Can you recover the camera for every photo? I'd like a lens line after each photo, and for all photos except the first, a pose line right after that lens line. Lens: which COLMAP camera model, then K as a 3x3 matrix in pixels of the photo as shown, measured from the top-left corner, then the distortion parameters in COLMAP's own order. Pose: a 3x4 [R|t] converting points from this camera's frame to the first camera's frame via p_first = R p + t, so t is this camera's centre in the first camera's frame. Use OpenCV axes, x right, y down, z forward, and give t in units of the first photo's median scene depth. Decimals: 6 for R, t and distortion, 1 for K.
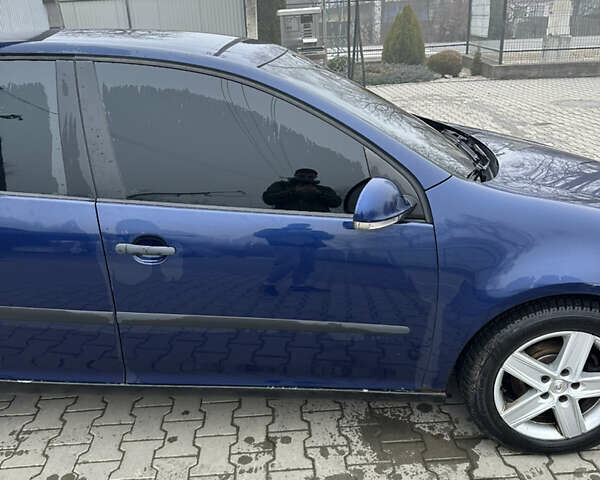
lens RADIAL K [[557.6, 0, 300.0], [0, 557.6, 240.0], [0, 0, 1]] dist [0.157402, -0.328179]
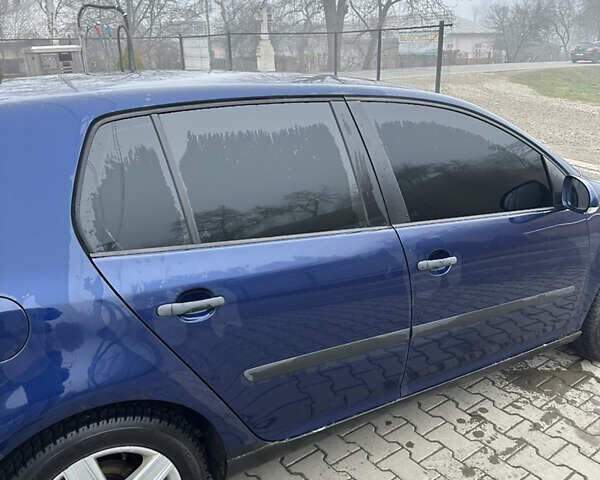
lens RADIAL K [[582.4, 0, 300.2], [0, 582.4, 253.9], [0, 0, 1]] dist [0.096992, -0.005310]
pose [[0.805615, -0.175477, 0.565855, -1.025843], [0.205972, 0.978505, 0.010199, -0.061124], [-0.555482, 0.108333, 0.824442, 0.164517]]
